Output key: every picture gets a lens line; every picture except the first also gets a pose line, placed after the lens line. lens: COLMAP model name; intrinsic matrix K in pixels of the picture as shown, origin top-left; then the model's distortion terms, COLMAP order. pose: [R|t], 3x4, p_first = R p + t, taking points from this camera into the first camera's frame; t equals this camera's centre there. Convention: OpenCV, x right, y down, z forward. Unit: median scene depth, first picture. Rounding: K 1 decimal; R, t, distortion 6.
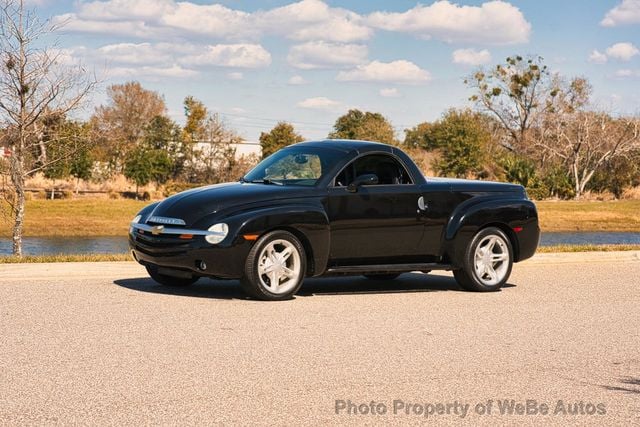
lens RADIAL K [[1540.9, 0, 320.0], [0, 1540.9, 213.5], [0, 0, 1]] dist [0.013253, -0.771896]
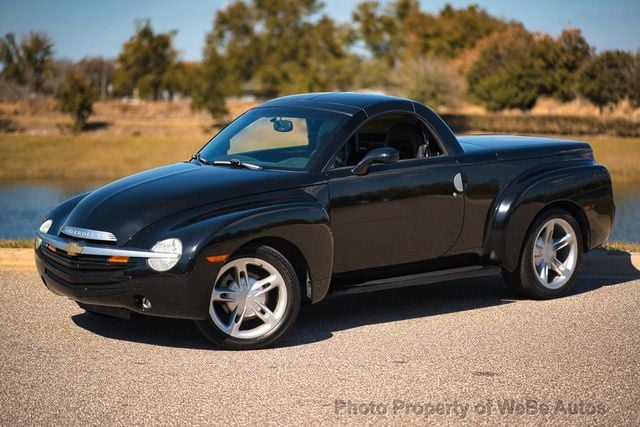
lens RADIAL K [[1494.0, 0, 320.0], [0, 1494.0, 213.5], [0, 0, 1]] dist [0.029540, -1.322865]
pose [[0.998480, -0.042527, 0.035049, -0.019938], [0.040118, 0.996961, 0.066781, -0.039003], [-0.037783, -0.065273, 0.997152, 0.322506]]
